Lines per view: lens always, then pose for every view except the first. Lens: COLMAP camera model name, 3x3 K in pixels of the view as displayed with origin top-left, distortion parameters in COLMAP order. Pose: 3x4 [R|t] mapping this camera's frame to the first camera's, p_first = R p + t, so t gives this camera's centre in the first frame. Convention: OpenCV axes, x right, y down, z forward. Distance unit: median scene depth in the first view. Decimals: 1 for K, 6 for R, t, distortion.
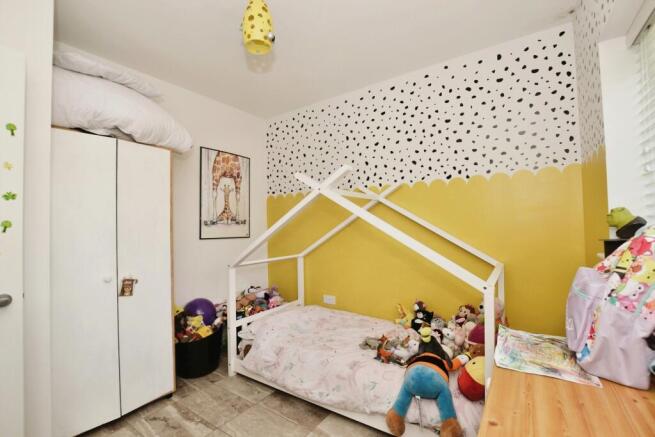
lens RADIAL K [[287.3, 0, 327.5], [0, 287.3, 218.5], [0, 0, 1]] dist [-0.029084, 0.000060]
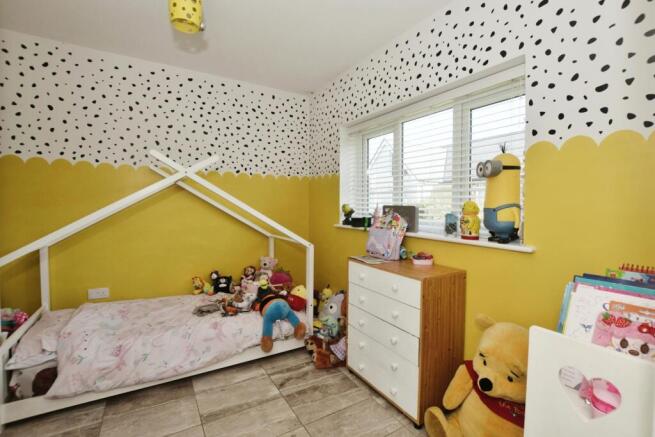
lens RADIAL K [[278.7, 0, 328.7], [0, 278.7, 207.9], [0, 0, 1]] dist [-0.027255, 0.000397]
pose [[0.424437, 0.023799, 0.905145, -0.562179], [-0.047534, 0.998862, -0.003973, 0.006118], [-0.904209, -0.041339, 0.425085, 0.080296]]
